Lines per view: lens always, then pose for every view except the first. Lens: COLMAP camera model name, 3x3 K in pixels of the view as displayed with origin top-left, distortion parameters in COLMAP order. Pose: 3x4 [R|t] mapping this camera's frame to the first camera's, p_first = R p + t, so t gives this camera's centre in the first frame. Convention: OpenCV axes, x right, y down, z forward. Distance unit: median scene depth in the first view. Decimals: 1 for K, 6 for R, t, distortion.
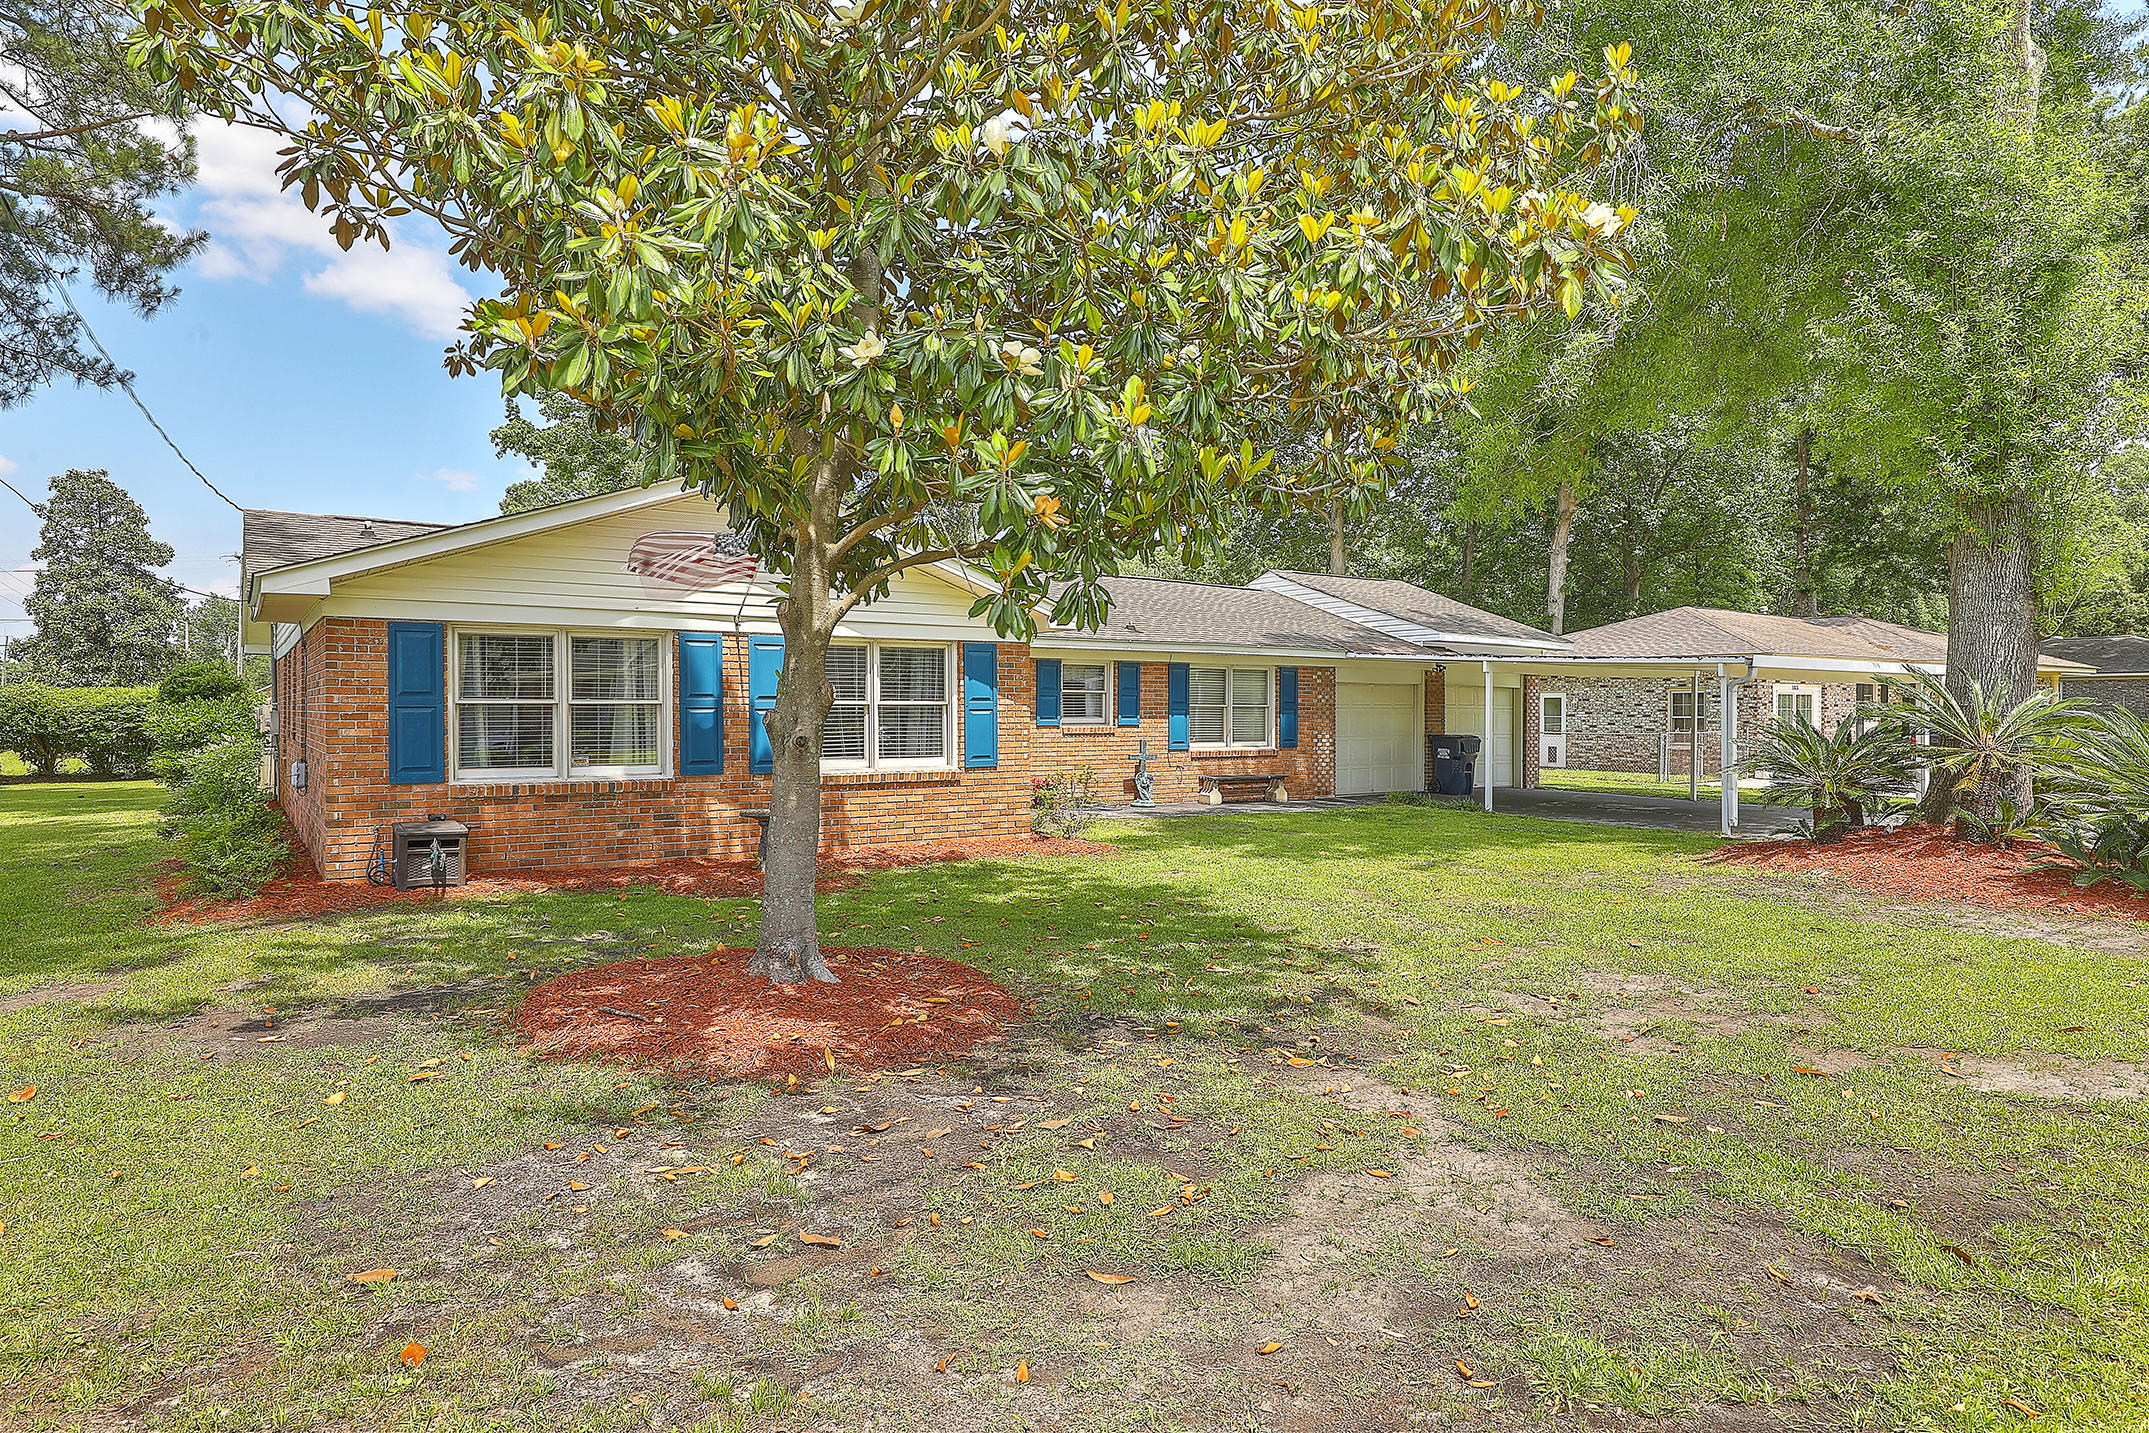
lens RADIAL K [[1215.9, 0, 1074.5], [0, 1215.9, 716.5], [0, 0, 1]] dist [0.000859, -0.000323]
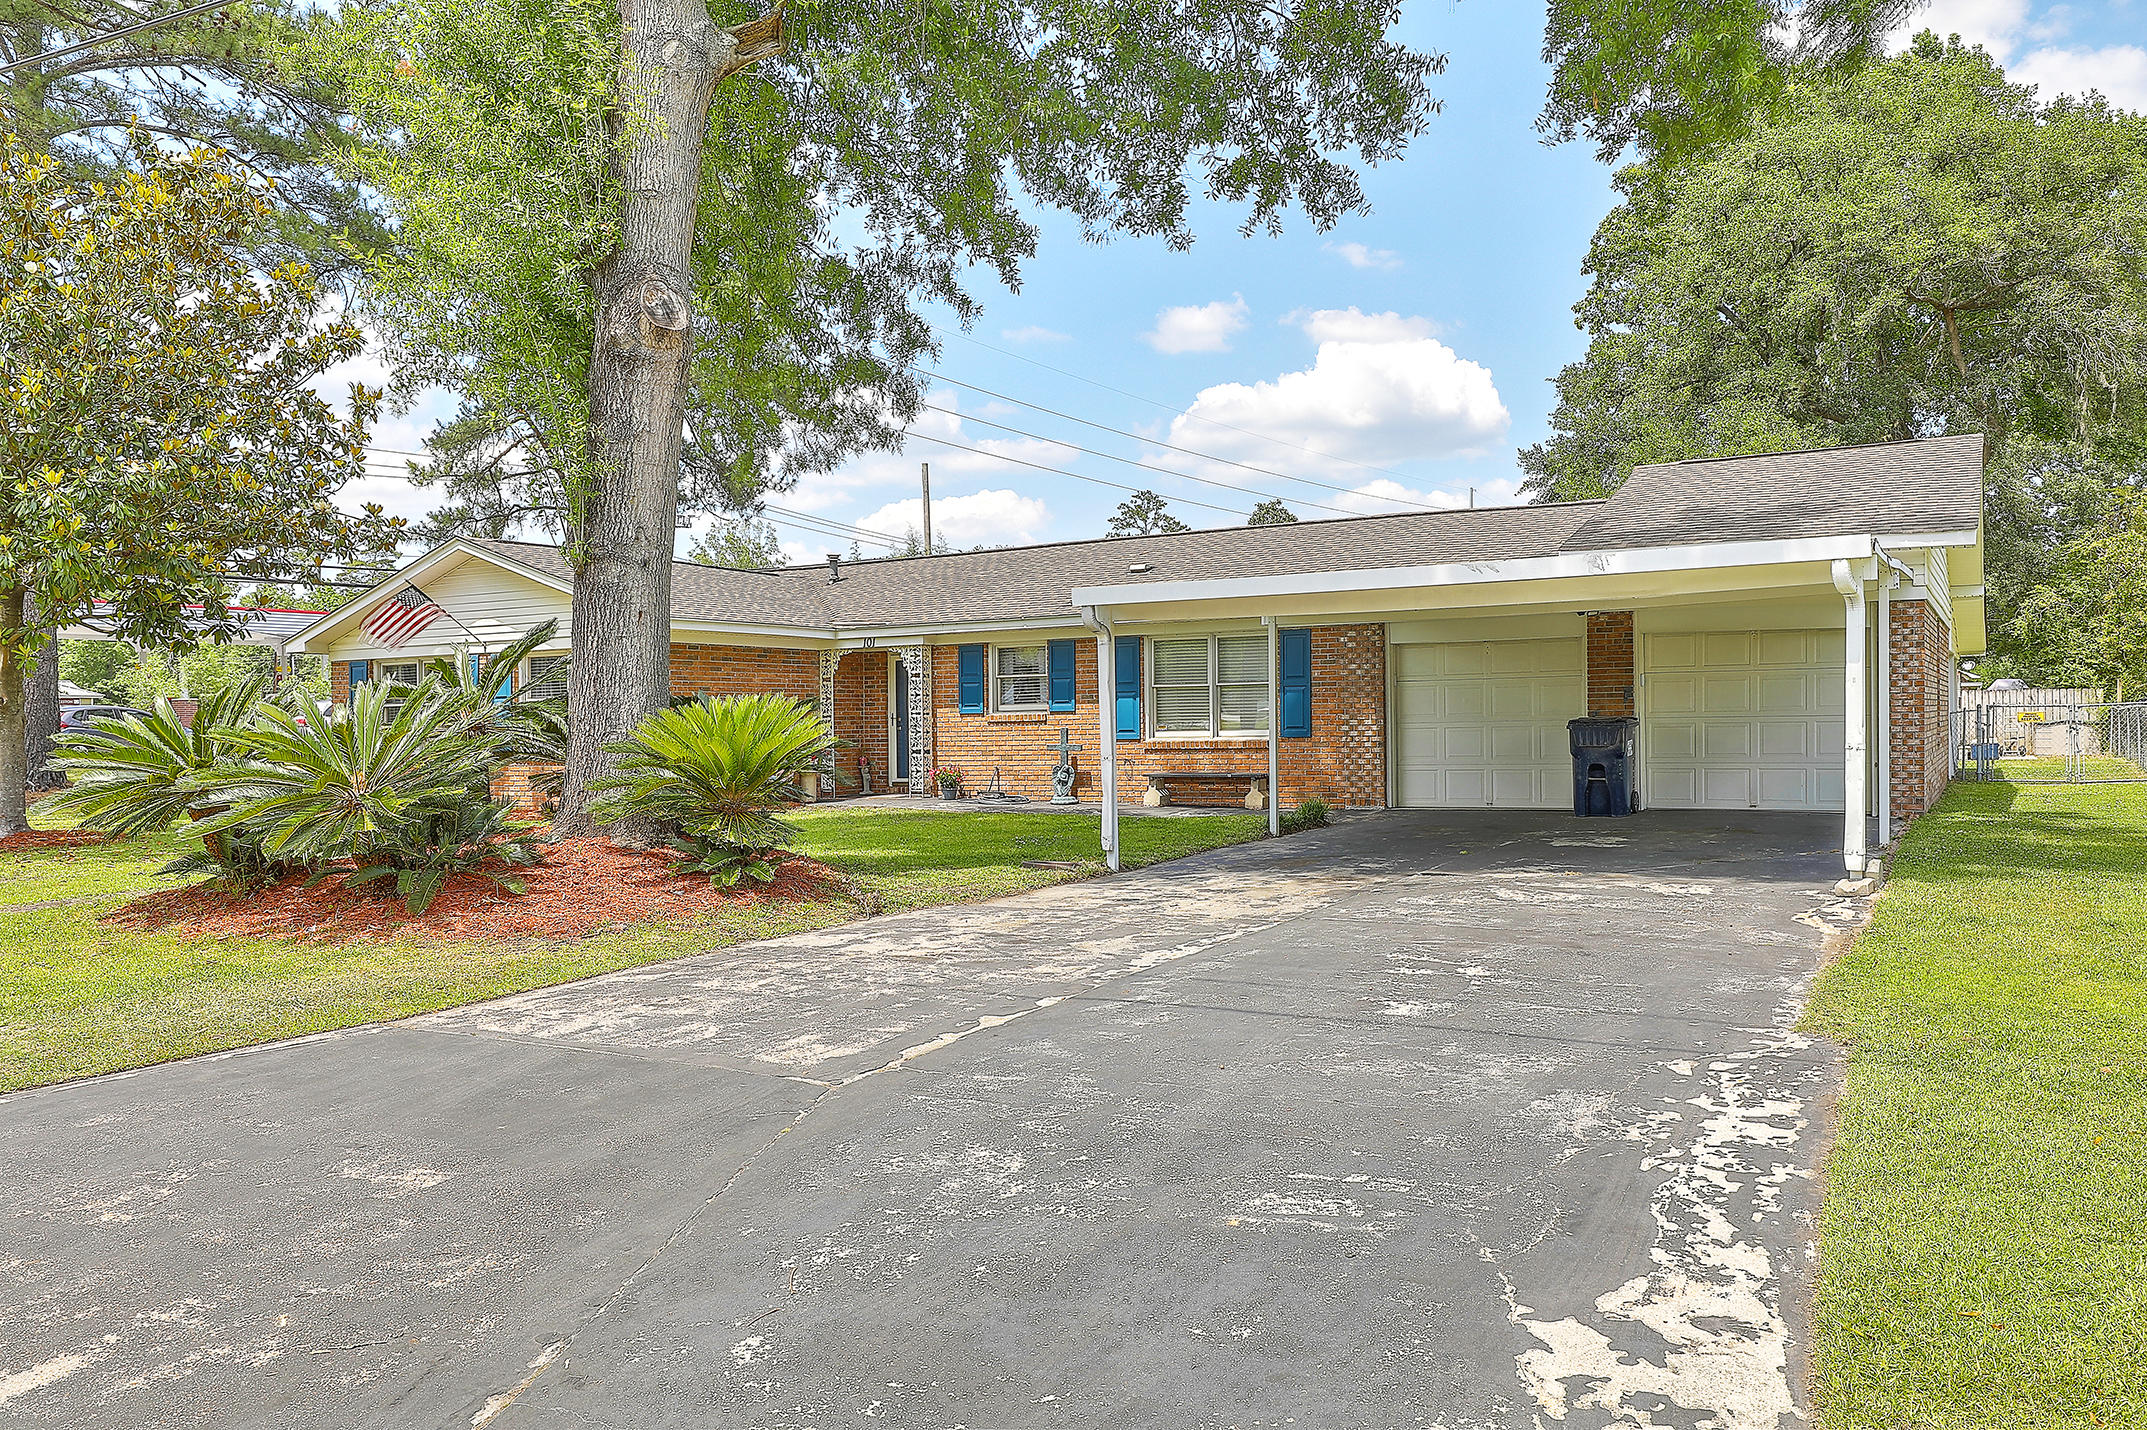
lens RADIAL K [[1615.6, 0, 1073.5], [0, 1615.6, 715.0], [0, 0, 1]] dist [0.002544, 0.031152]
pose [[0.427572, -0.013467, -0.903881, 1.564703], [0.015766, 0.999848, -0.007439, 0.026421], [0.903844, -0.011070, 0.427719, 0.719500]]
